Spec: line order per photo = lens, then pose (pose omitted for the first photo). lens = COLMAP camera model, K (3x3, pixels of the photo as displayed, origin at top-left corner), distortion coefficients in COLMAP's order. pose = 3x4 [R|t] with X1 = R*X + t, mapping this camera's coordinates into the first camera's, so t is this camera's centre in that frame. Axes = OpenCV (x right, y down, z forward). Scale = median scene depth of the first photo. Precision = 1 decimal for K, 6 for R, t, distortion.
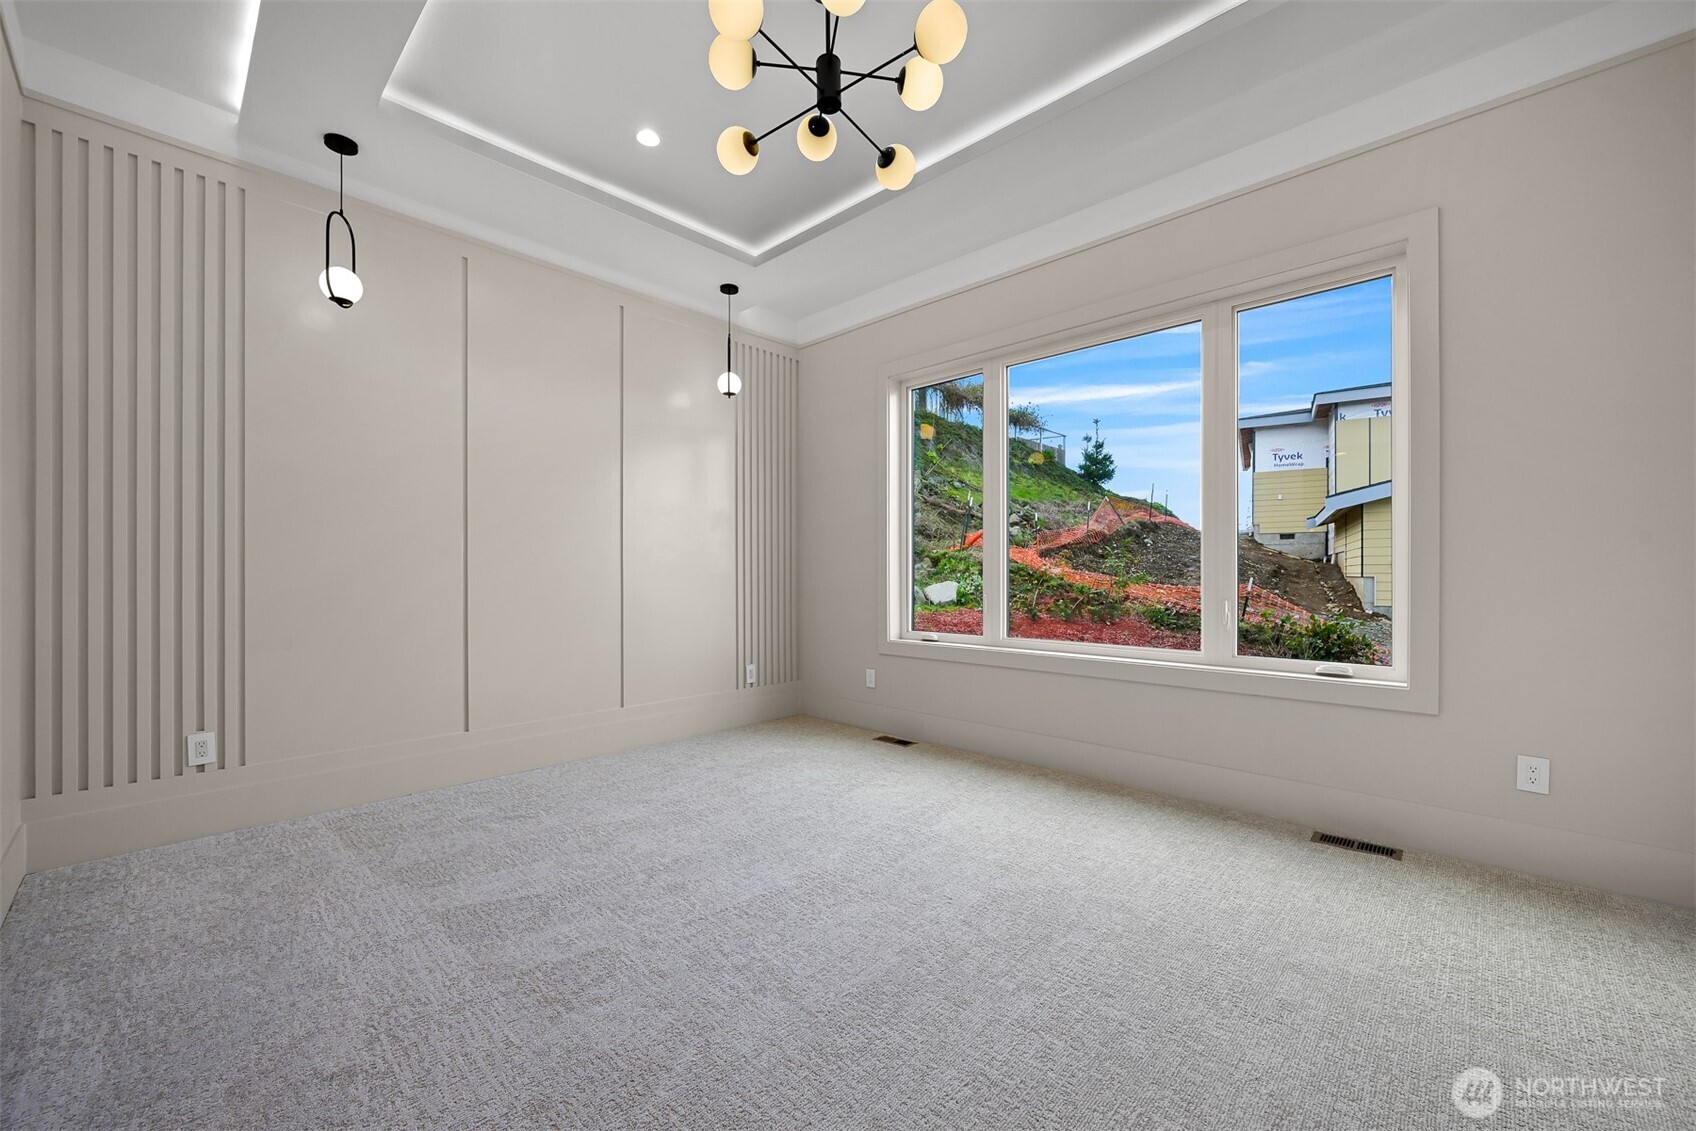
lens RADIAL K [[656.8, 0, 844.7], [0, 656.8, 570.6], [0, 0, 1]] dist [0.000725, 0.000134]
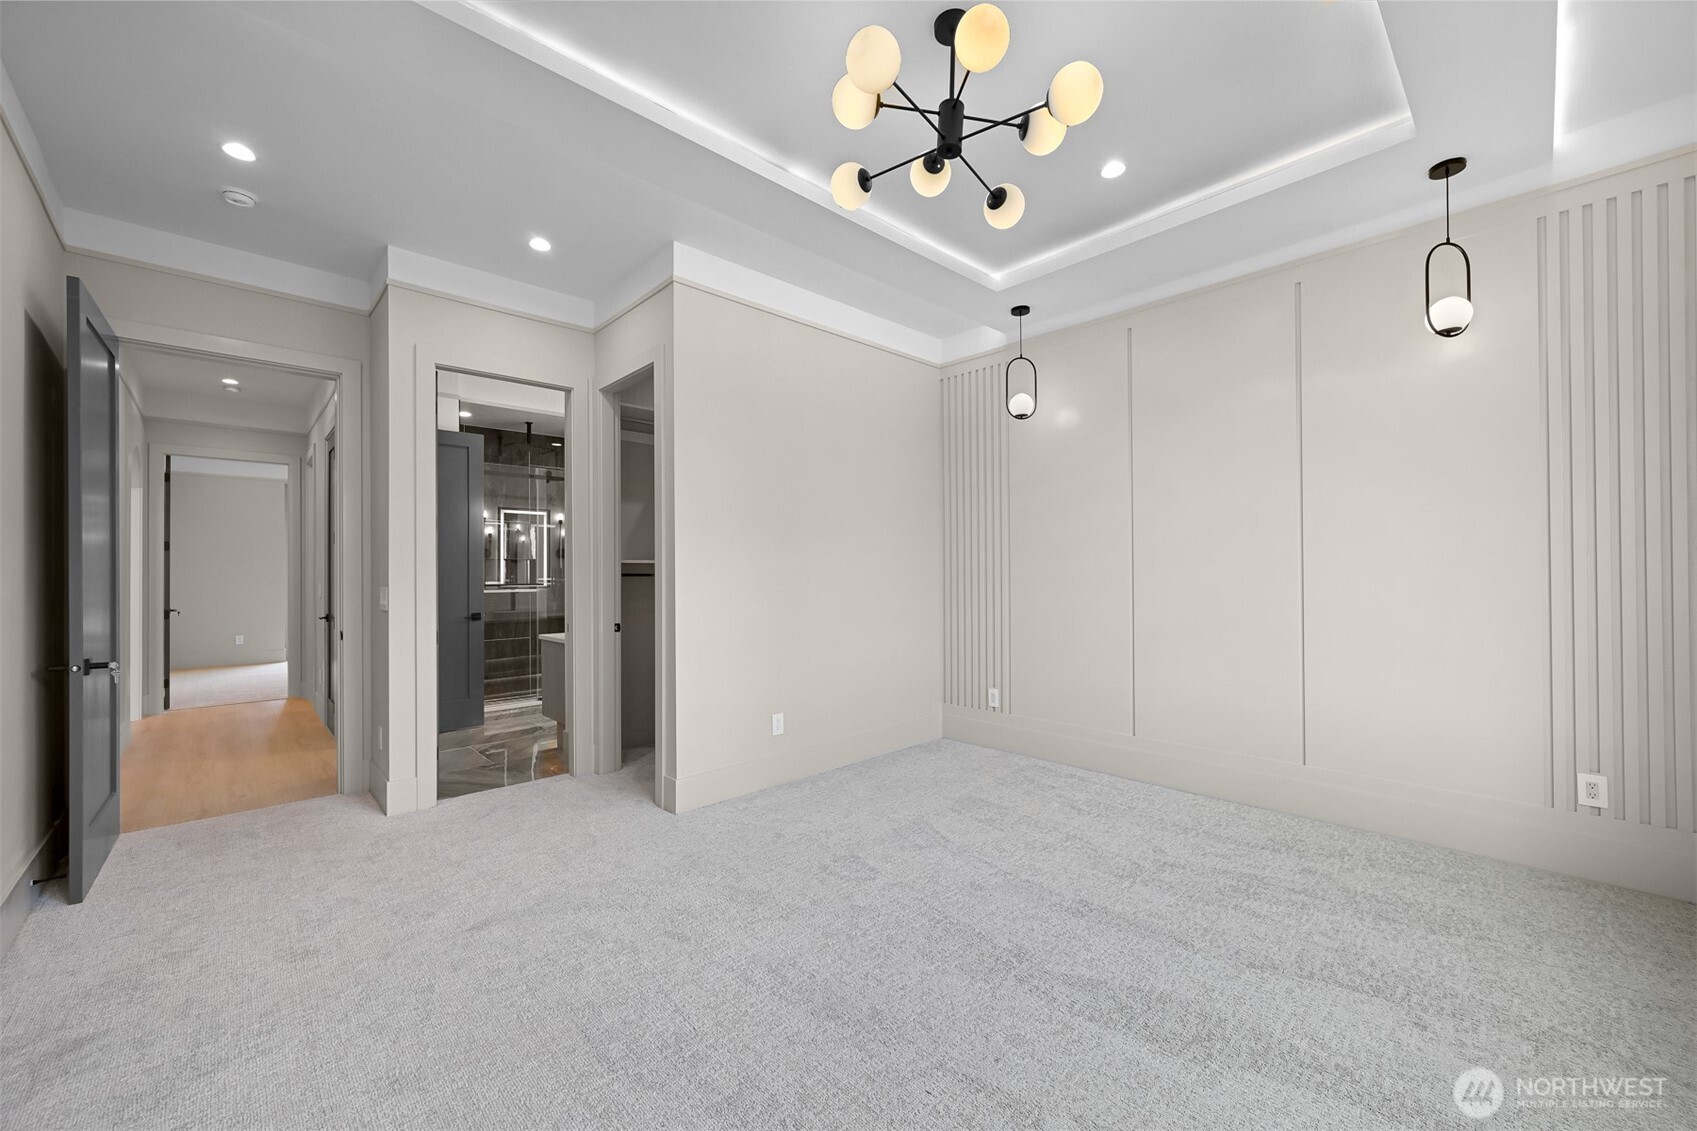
lens RADIAL K [[657.2, 0, 845.2], [0, 657.2, 570.6], [0, 0, 1]] dist [0.000725, 0.000134]
pose [[-0.071055, -0.030871, -0.996995, 0.712692], [0.005784, 0.999491, -0.031361, 0.002187], [0.997456, -0.007995, -0.070840, 0.746095]]
